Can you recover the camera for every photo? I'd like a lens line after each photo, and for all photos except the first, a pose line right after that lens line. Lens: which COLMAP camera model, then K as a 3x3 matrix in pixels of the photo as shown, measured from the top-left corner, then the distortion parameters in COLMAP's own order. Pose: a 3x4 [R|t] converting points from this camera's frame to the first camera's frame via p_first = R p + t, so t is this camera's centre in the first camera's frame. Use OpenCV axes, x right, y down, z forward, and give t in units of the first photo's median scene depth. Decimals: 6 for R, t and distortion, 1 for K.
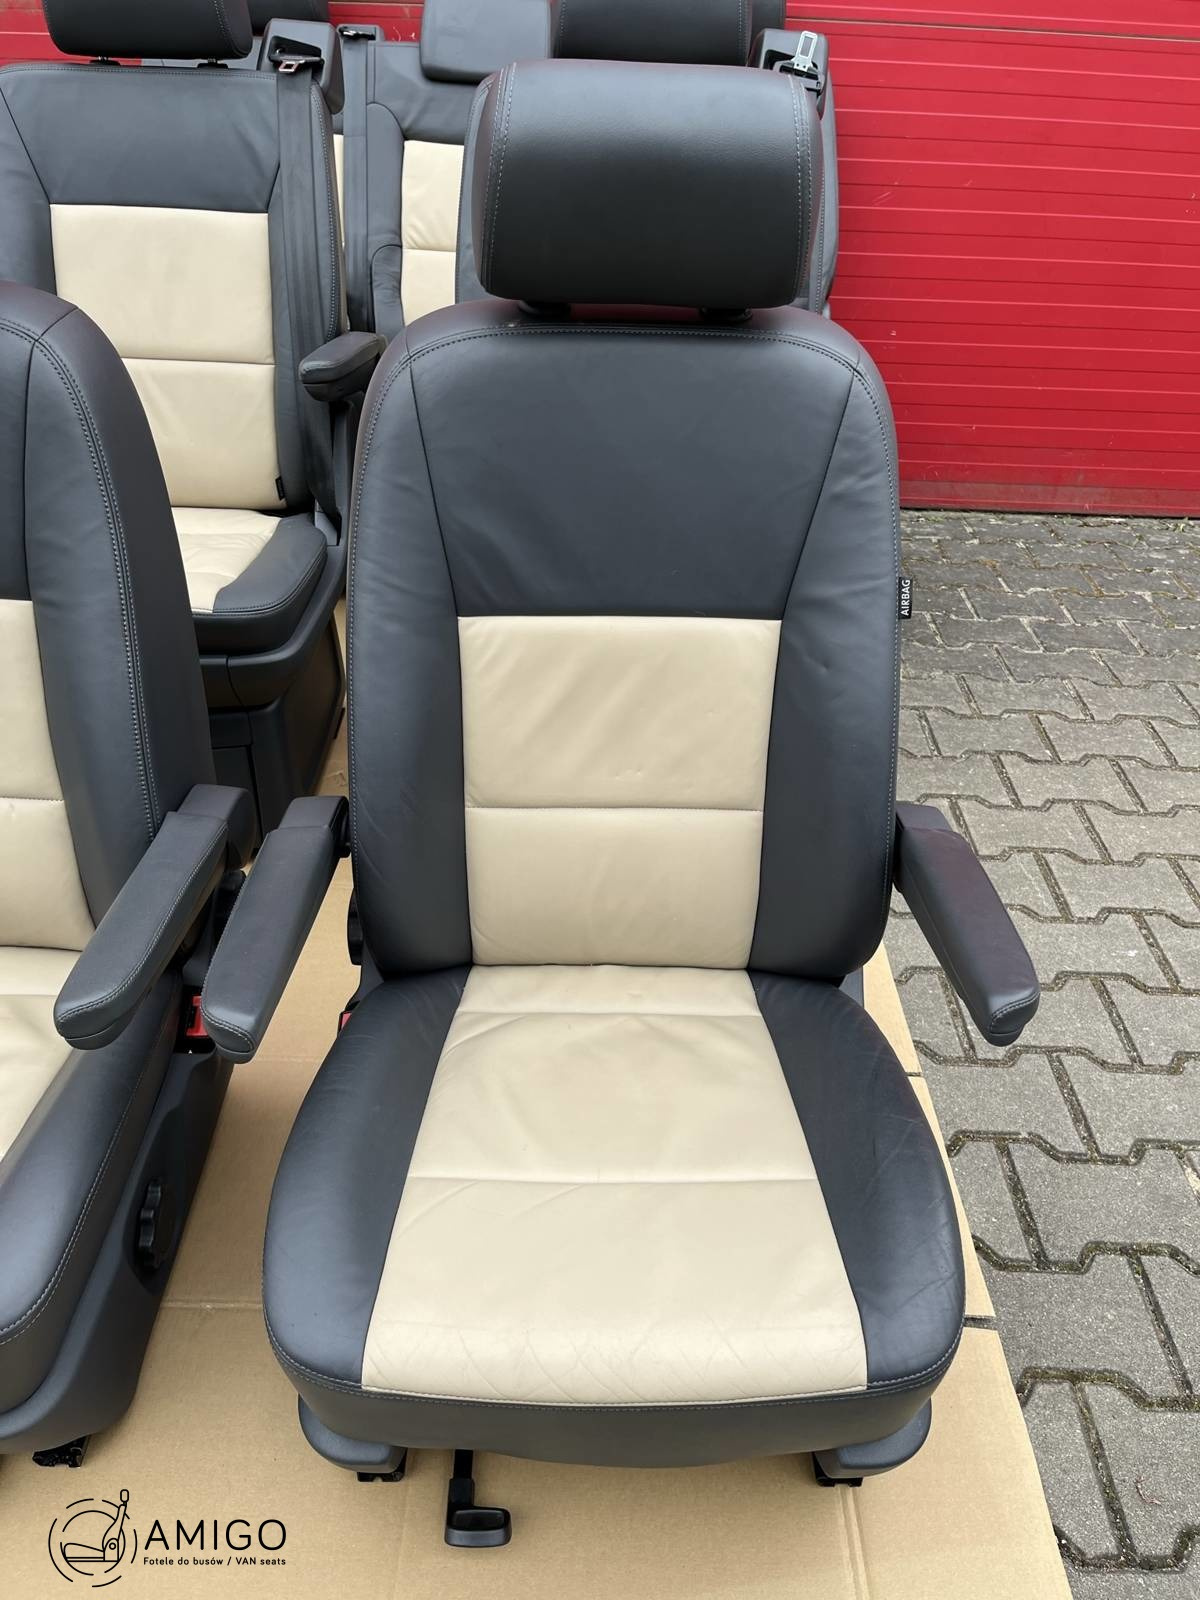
lens RADIAL K [[1216.9, 0, 599.6], [0, 1216.9, 812.4], [0, 0, 1]] dist [0.063731, -0.093988]
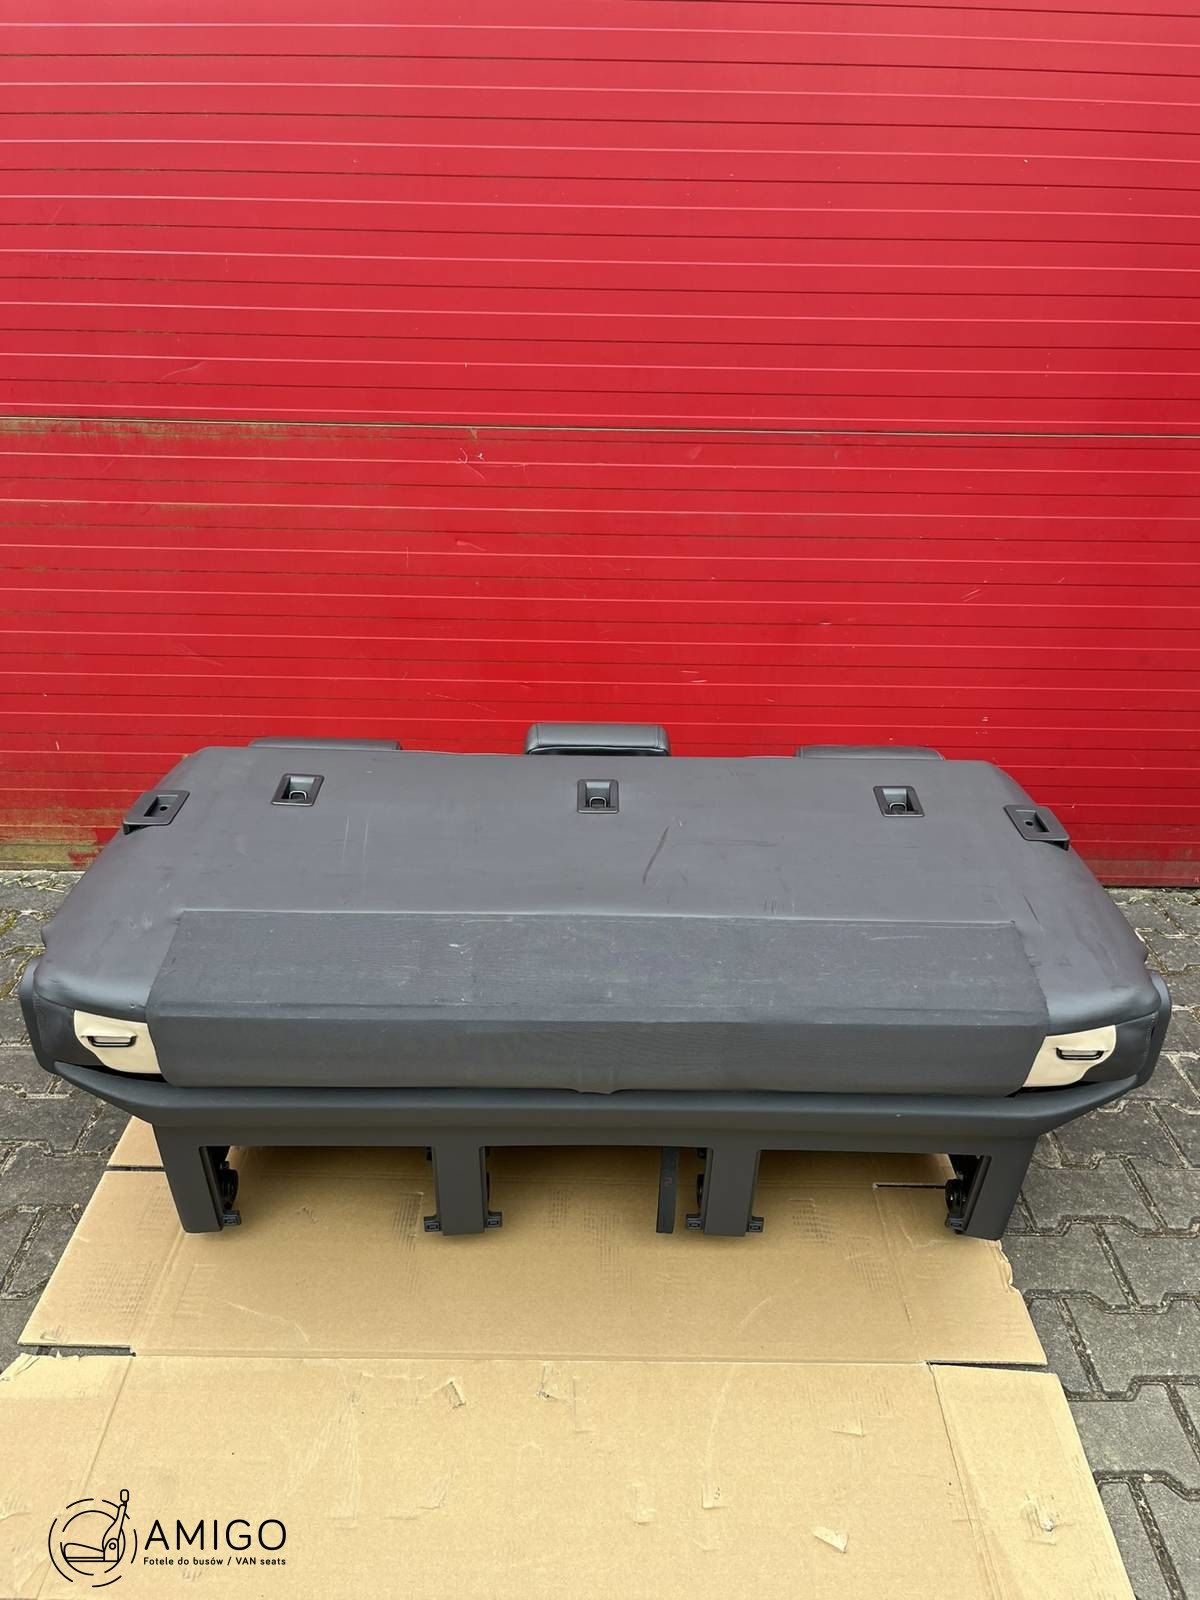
lens RADIAL K [[1216.9, 0, 600.3], [0, 1216.9, 790.4], [0, 0, 1]] dist [0.063731, -0.093988]
pose [[0.999625, -0.024631, 0.011984, -0.122176], [0.026128, 0.988751, -0.147272, -0.370367], [-0.008221, 0.147530, 0.989023, 0.147879]]
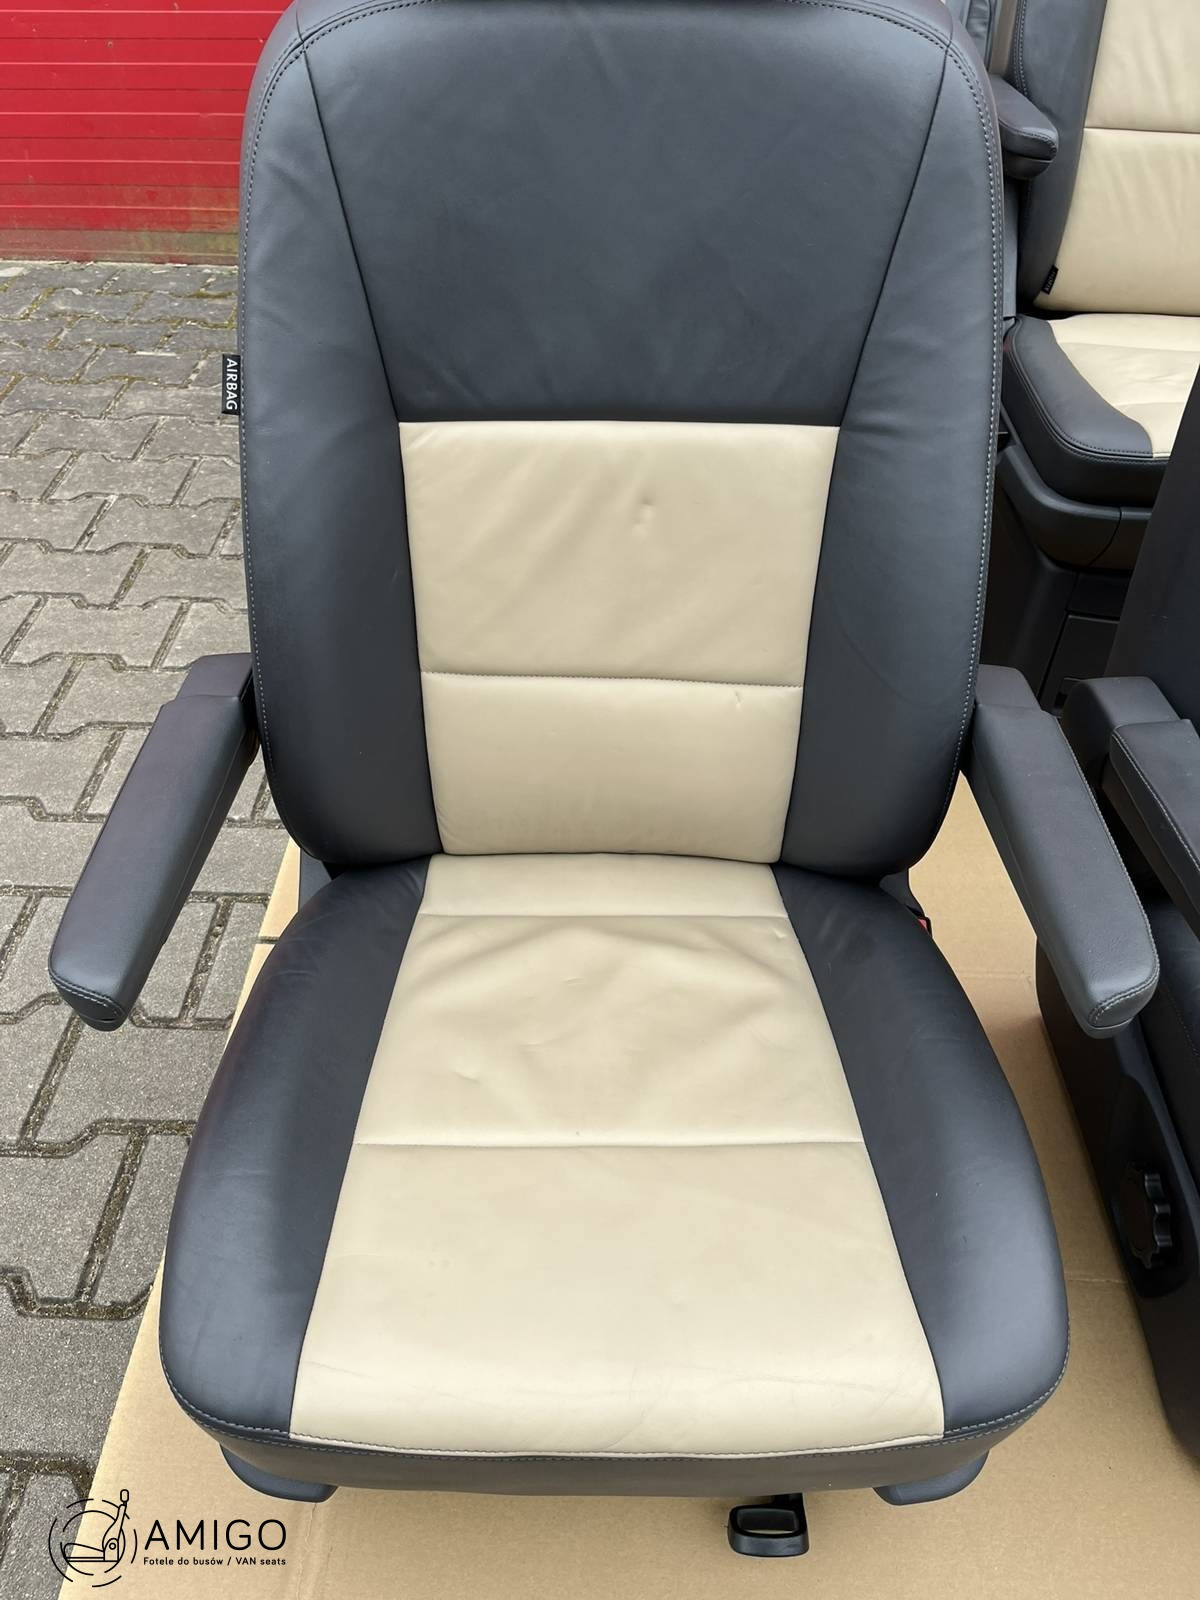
lens RADIAL K [[1216.9, 0, 586.8], [0, 1216.9, 812.7], [0, 0, 1]] dist [0.063731, -0.093988]
pose [[0.999526, -0.000563, -0.030795, -0.400524], [0.005050, 0.989297, 0.145827, -0.032287], [0.030383, -0.145914, 0.988831, 0.145562]]
